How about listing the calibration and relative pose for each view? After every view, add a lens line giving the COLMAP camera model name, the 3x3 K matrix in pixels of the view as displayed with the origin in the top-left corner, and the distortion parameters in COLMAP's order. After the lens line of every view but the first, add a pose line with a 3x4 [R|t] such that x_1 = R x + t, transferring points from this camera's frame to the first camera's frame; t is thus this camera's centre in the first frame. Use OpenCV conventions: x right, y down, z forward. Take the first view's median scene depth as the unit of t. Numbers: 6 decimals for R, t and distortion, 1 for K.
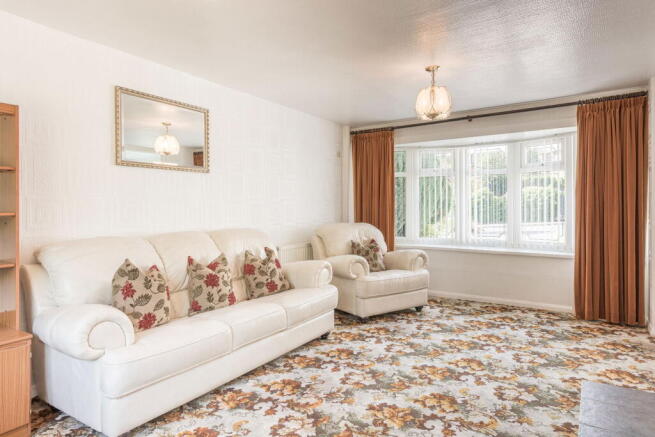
lens RADIAL K [[381.3, 0, 327.3], [0, 381.3, 209.0], [0, 0, 1]] dist [0.020566, -0.001719]
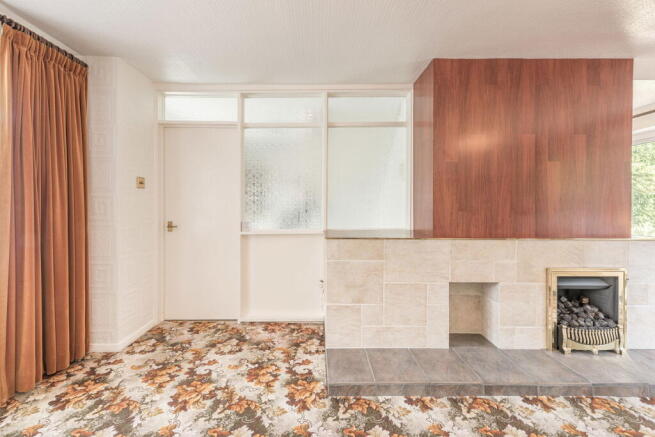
lens RADIAL K [[268.7, 0, 326.4], [0, 268.7, 208.0], [0, 0, 1]] dist [0.000466, 0.000051]
pose [[-0.562358, -0.000684, 0.826894, 0.057436], [0.003147, 0.999991, 0.002968, 0.001144], [-0.826888, 0.004271, -0.562351, 0.750847]]
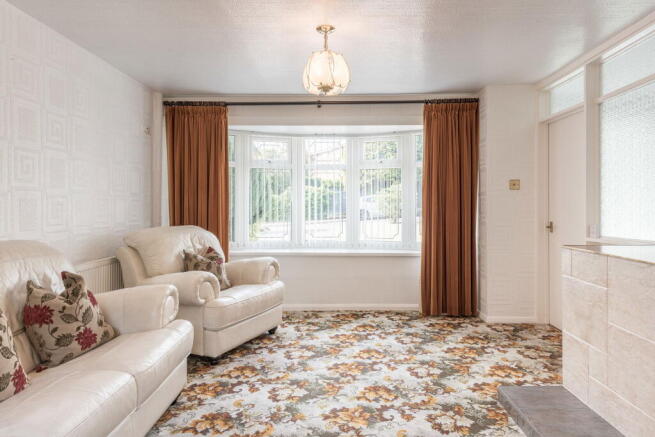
lens RADIAL K [[418.0, 0, 328.9], [0, 418.0, 206.5], [0, 0, 1]] dist [0.062188, -0.040923]
pose [[0.843126, 0.000727, 0.537716, -0.136664], [0.000457, 0.999998, -0.002069, 0.001084], [-0.537716, 0.001990, 0.843124, 0.186200]]
